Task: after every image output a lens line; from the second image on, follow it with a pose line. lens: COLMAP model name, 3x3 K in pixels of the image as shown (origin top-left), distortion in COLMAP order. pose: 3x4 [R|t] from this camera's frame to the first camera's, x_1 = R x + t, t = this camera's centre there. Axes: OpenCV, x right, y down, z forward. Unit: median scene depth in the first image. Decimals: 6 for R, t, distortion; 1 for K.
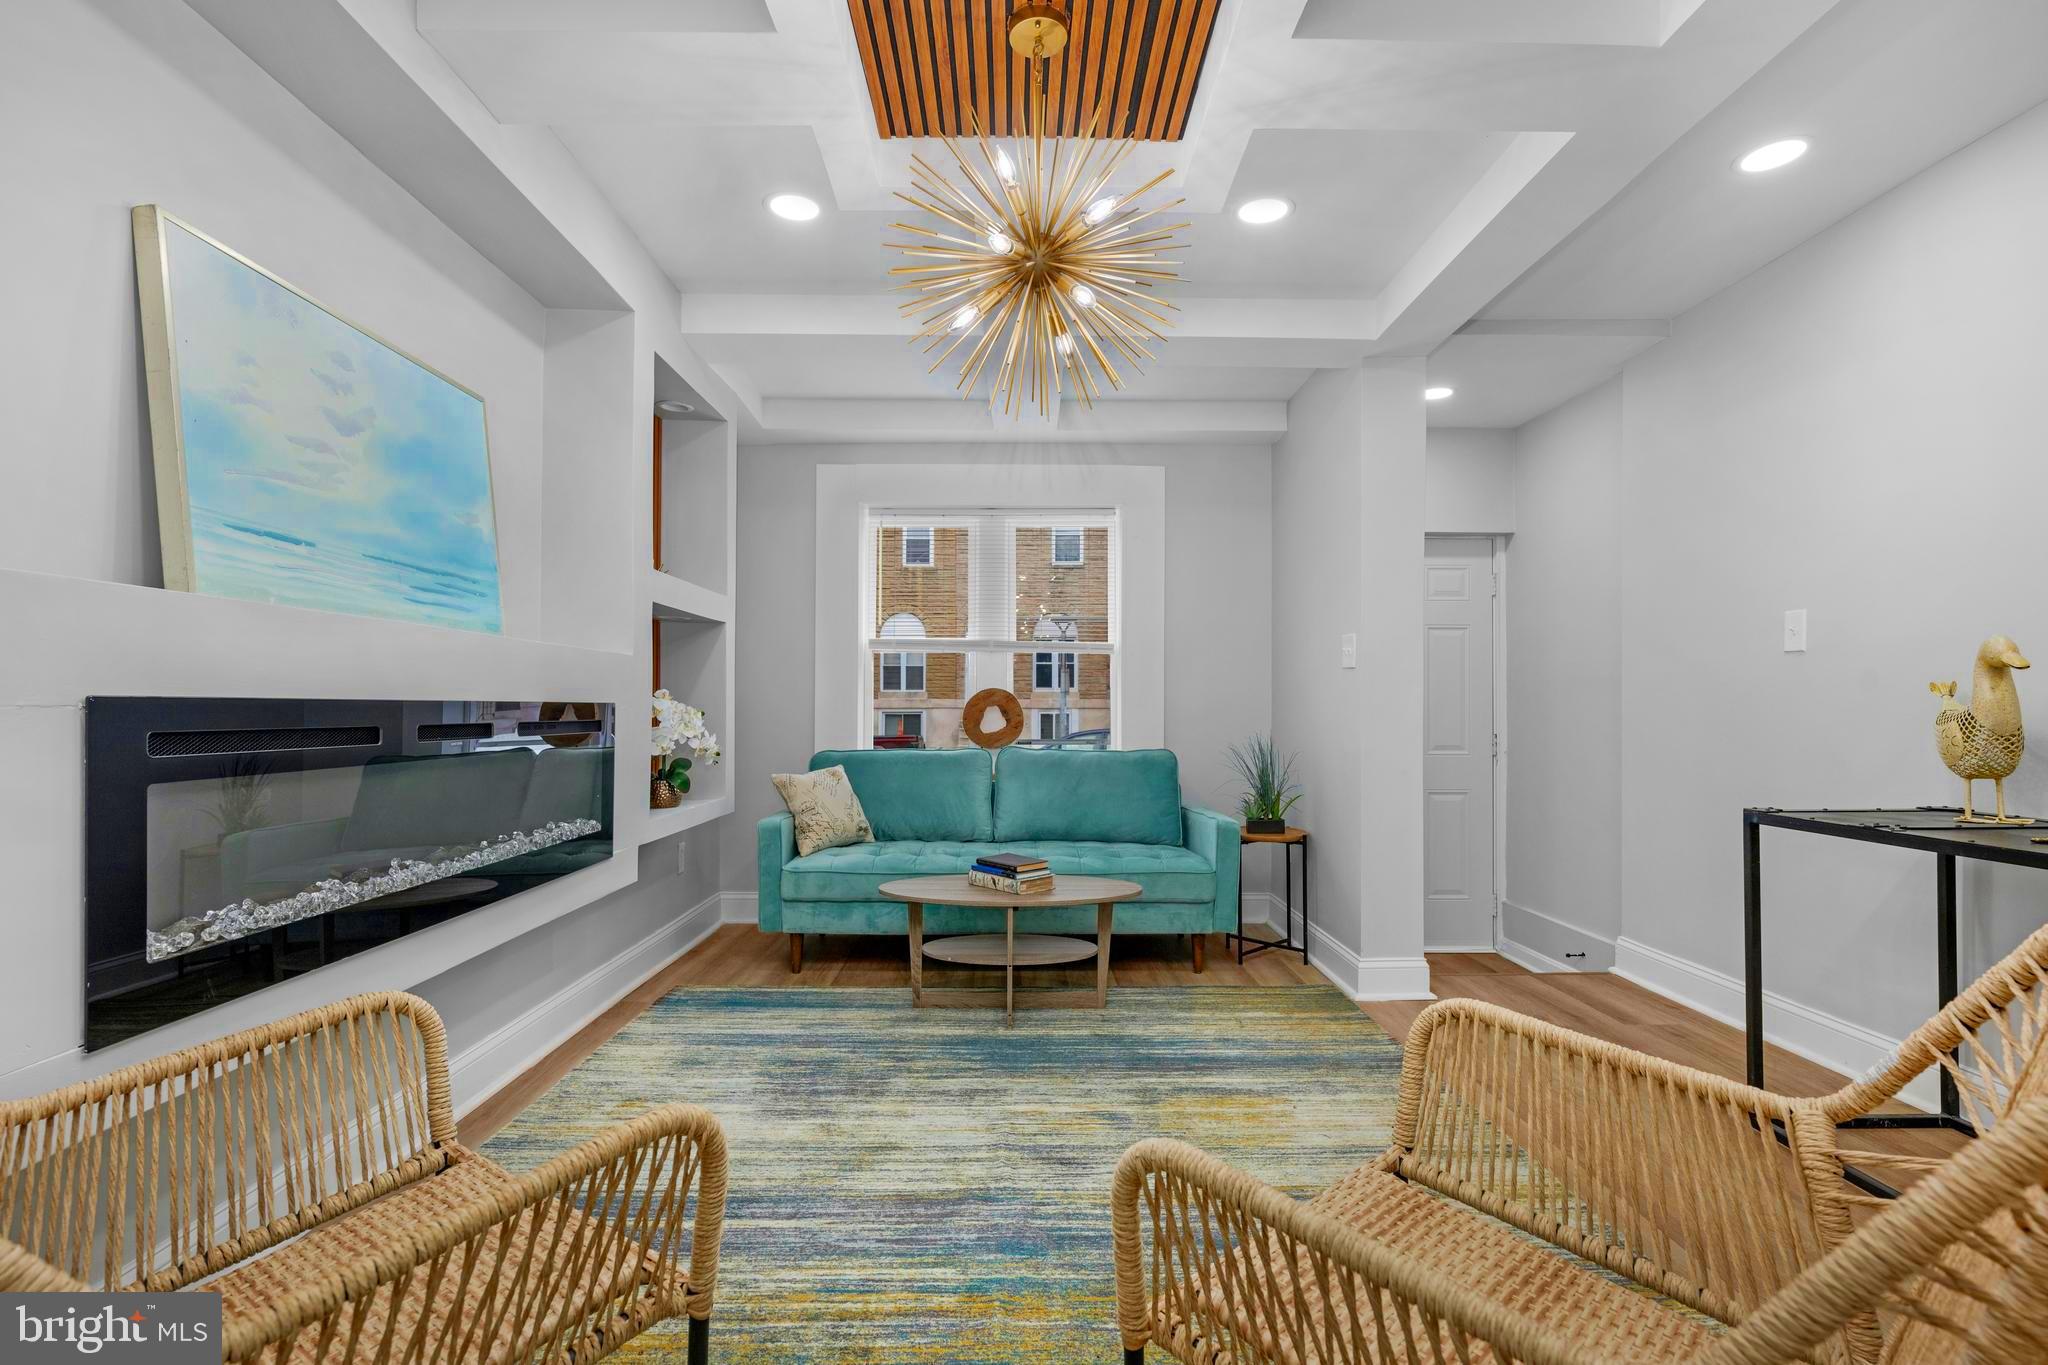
lens RADIAL K [[954.2, 0, 1015.5], [0, 954.2, 687.9], [0, 0, 1]] dist [-0.005987, 0.002554]
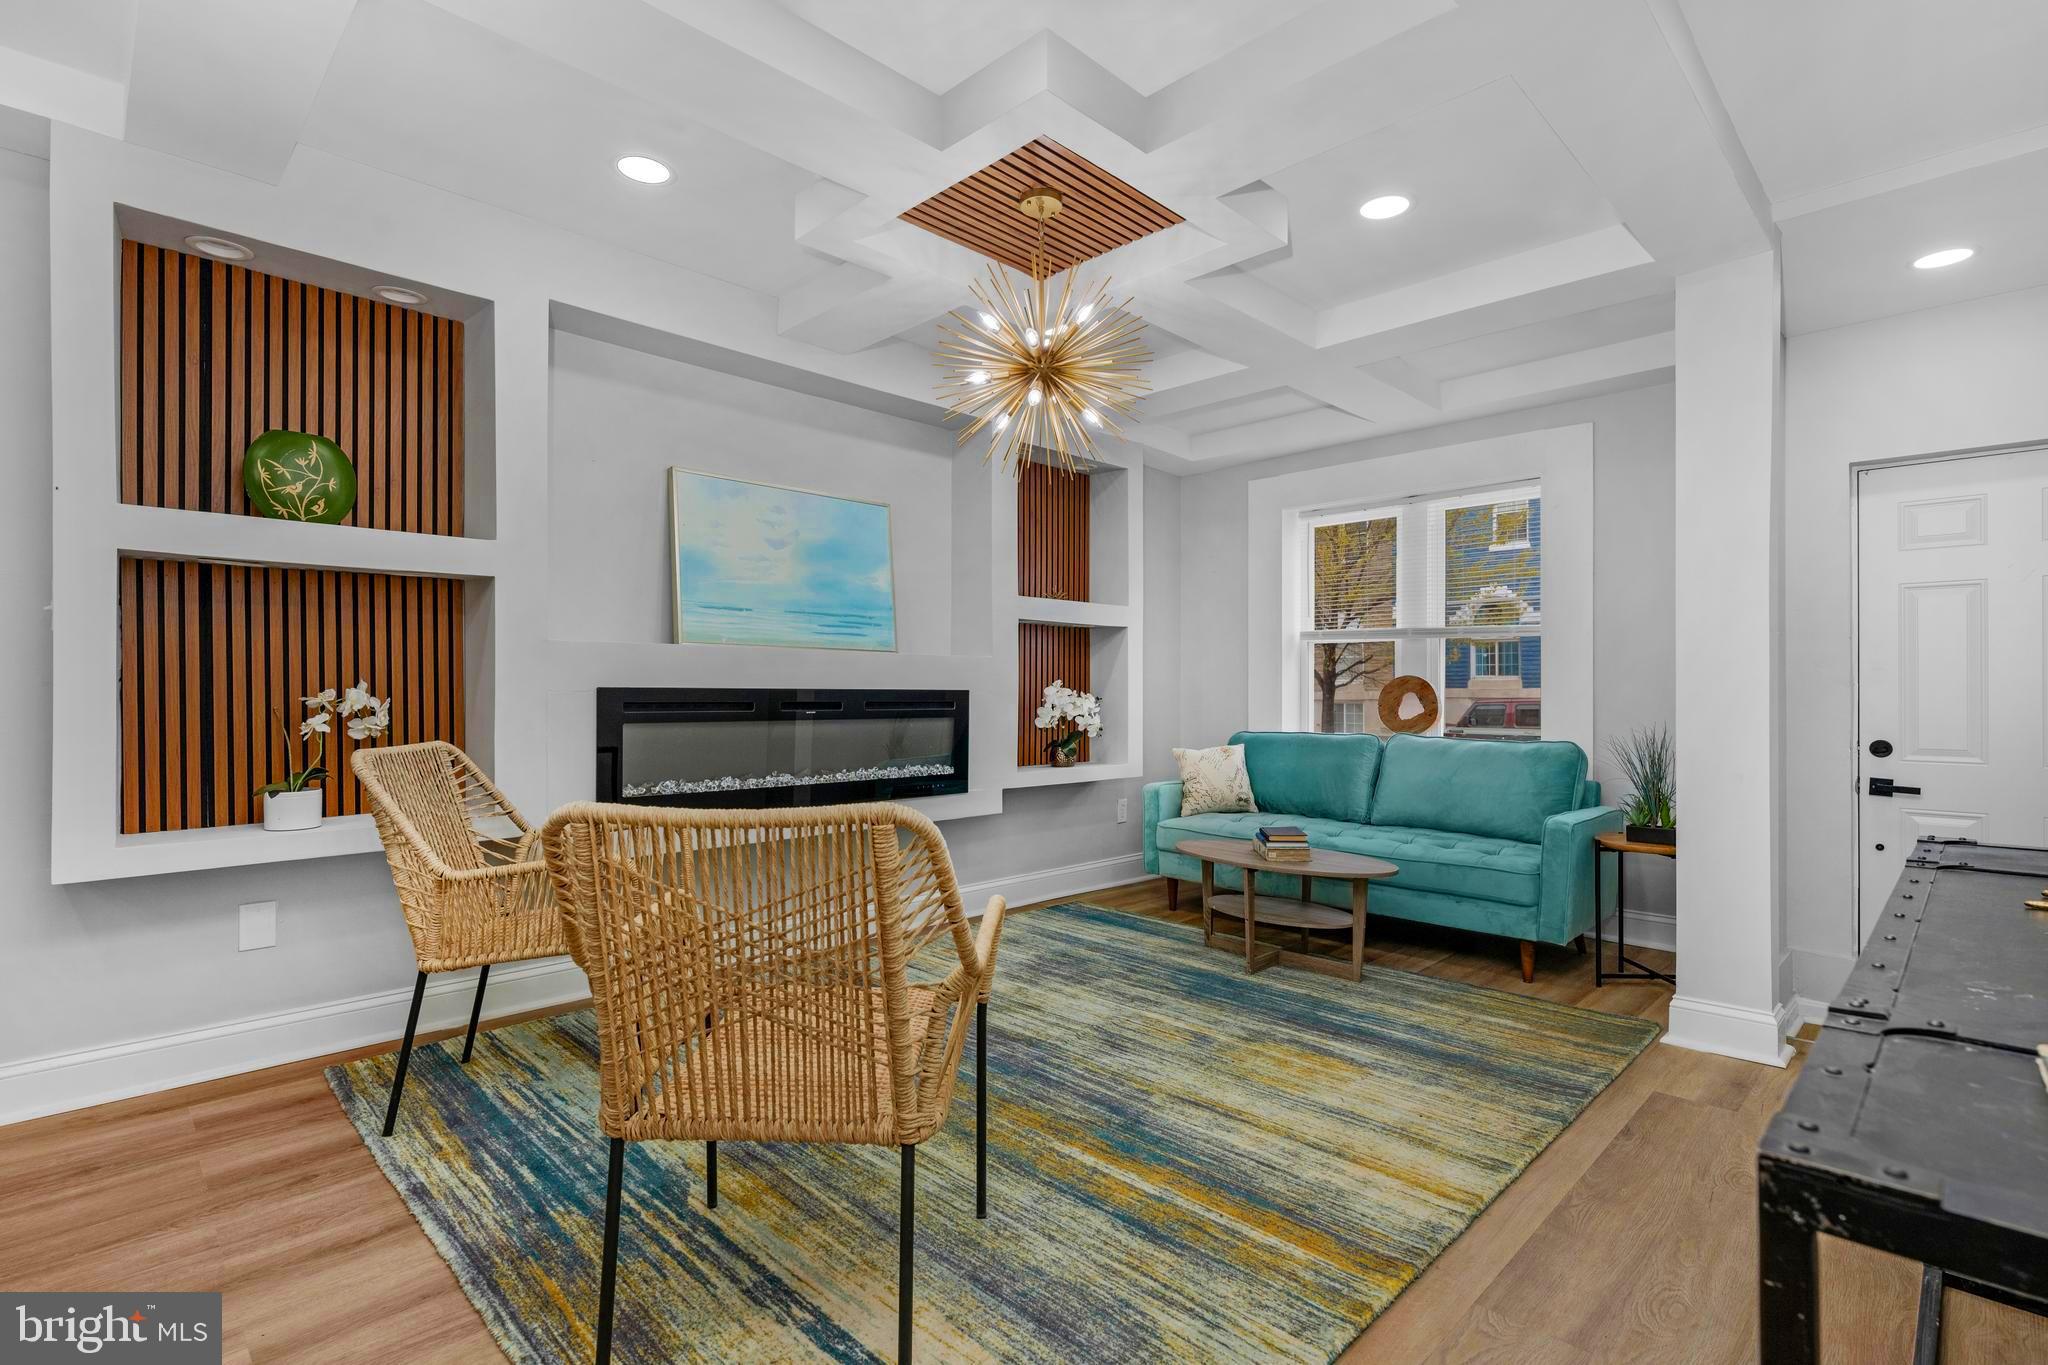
lens RADIAL K [[954.2, 0, 1026.7], [0, 954.2, 683.4], [0, 0, 1]] dist [-0.005987, 0.002554]
pose [[0.703390, -0.005145, -0.710785, 0.543802], [0.011217, 0.999930, 0.003862, 0.000279], [0.710715, -0.010690, 0.703399, 0.008237]]
